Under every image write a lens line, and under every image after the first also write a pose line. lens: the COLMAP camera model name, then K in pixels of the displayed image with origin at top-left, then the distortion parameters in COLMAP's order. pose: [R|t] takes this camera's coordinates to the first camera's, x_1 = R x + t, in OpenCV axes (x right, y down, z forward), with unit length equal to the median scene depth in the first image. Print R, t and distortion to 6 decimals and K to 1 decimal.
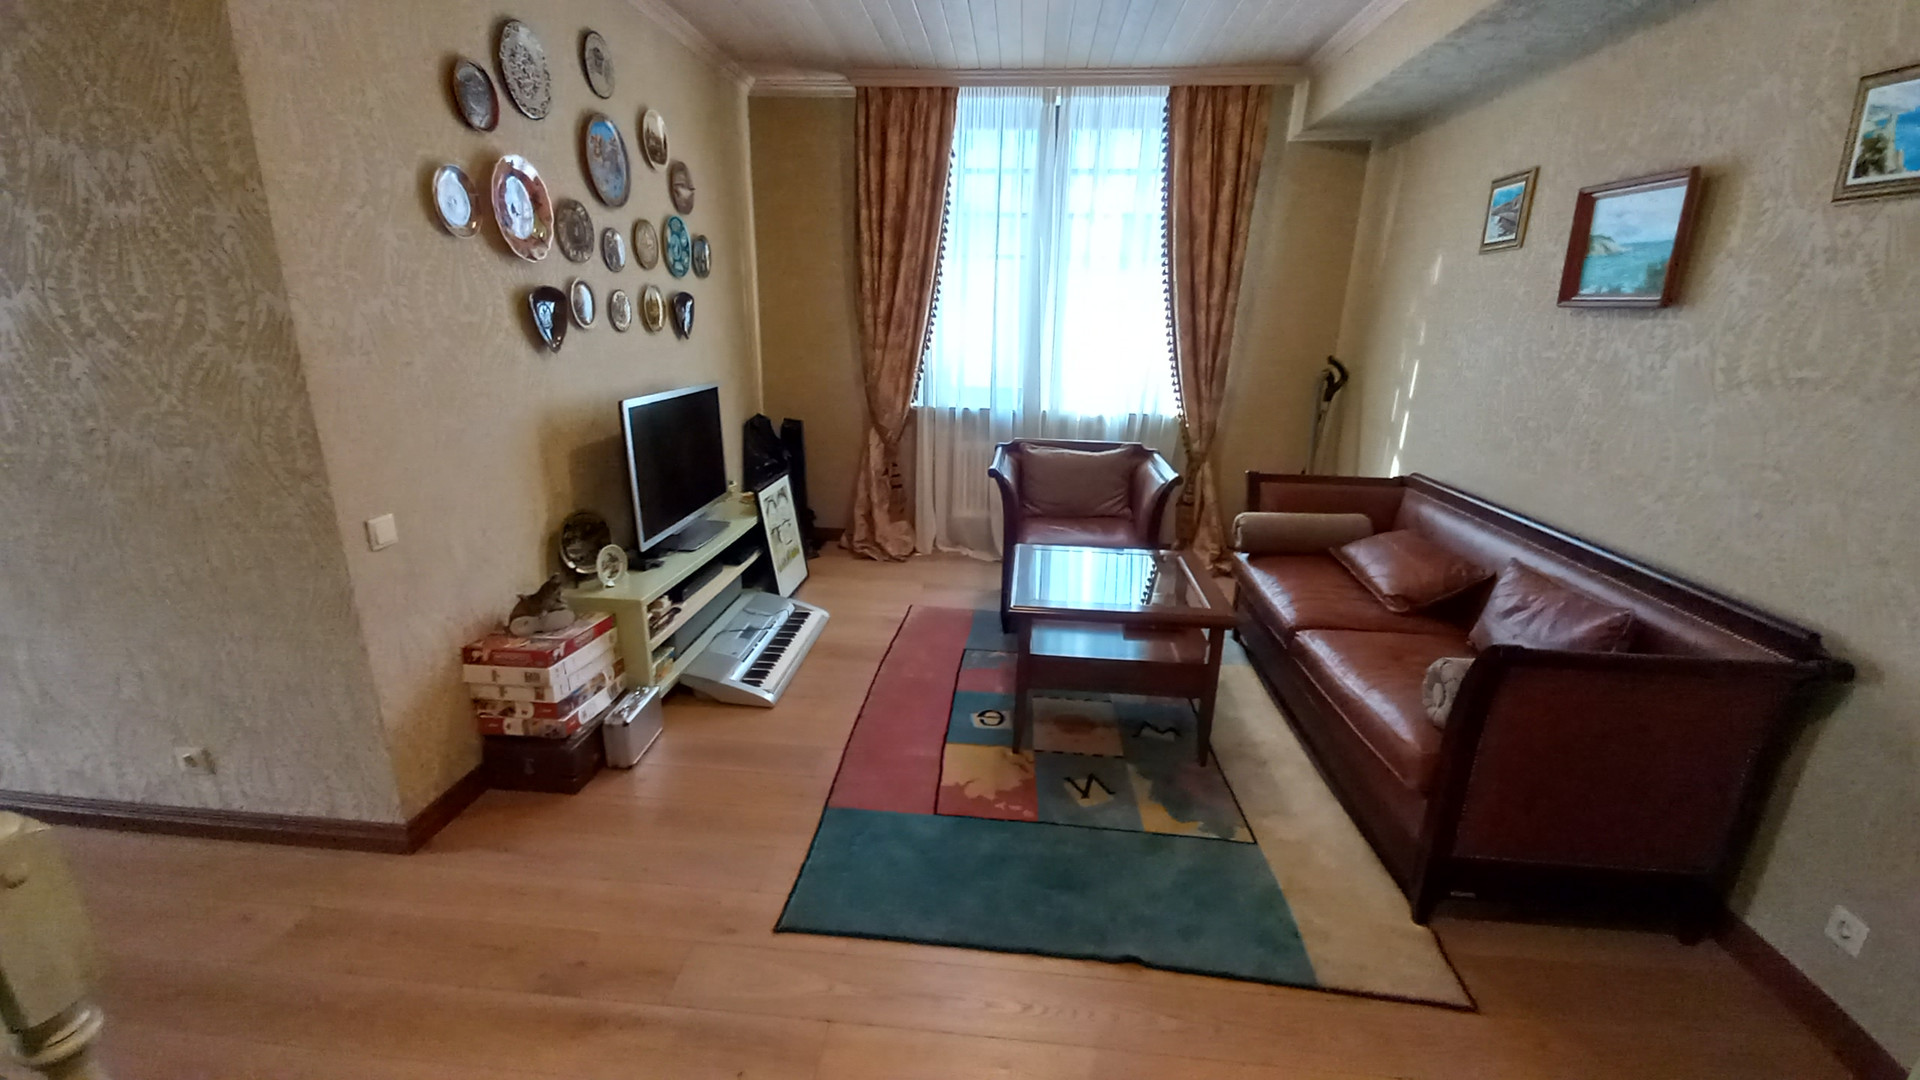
lens RADIAL K [[764.4, 0, 949.9], [0, 764.4, 555.8], [0, 0, 1]] dist [-0.003574, -0.004912]
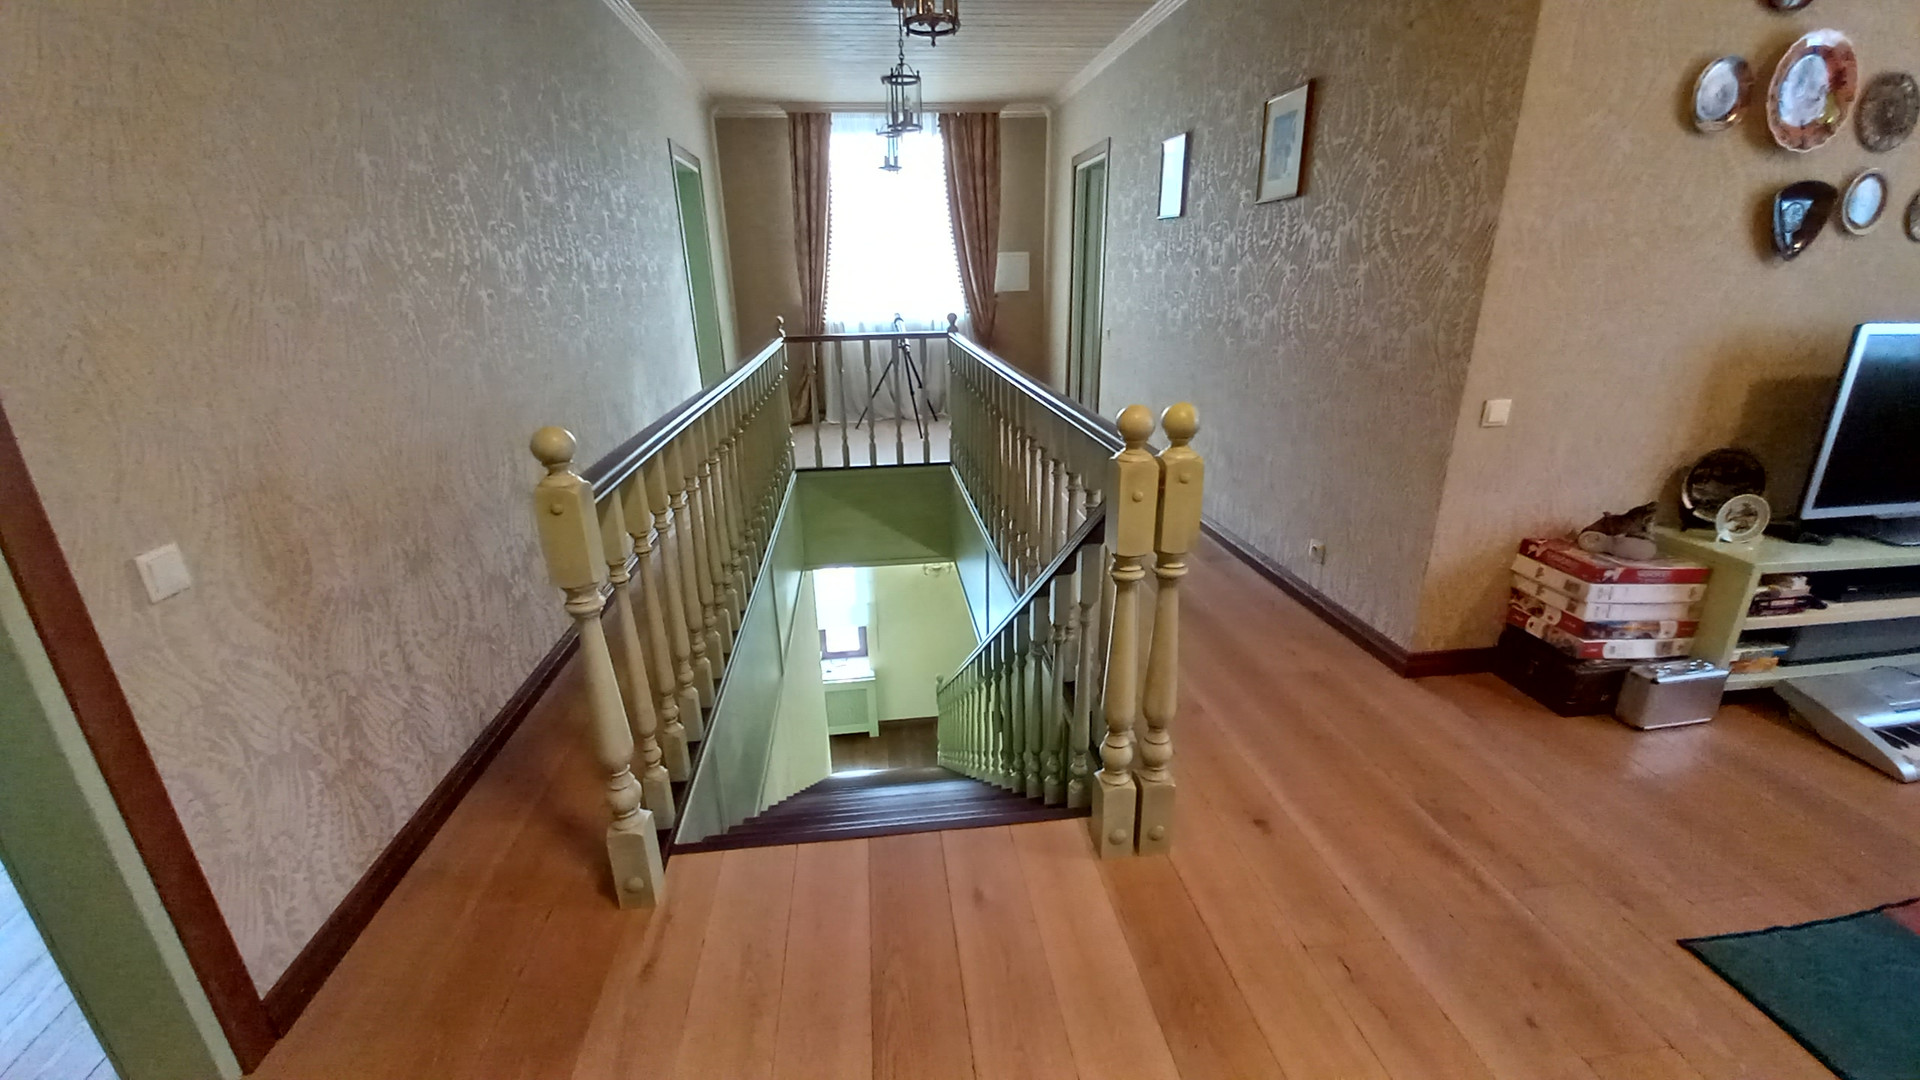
lens RADIAL K [[764.4, 0, 949.4], [0, 764.4, 544.8], [0, 0, 1]] dist [-0.003574, -0.004912]
pose [[0.209454, 0.318854, -0.924371, 0.180835], [-0.261490, 0.929175, 0.261260, 0.057043], [0.942206, 0.186992, 0.277996, -0.060804]]
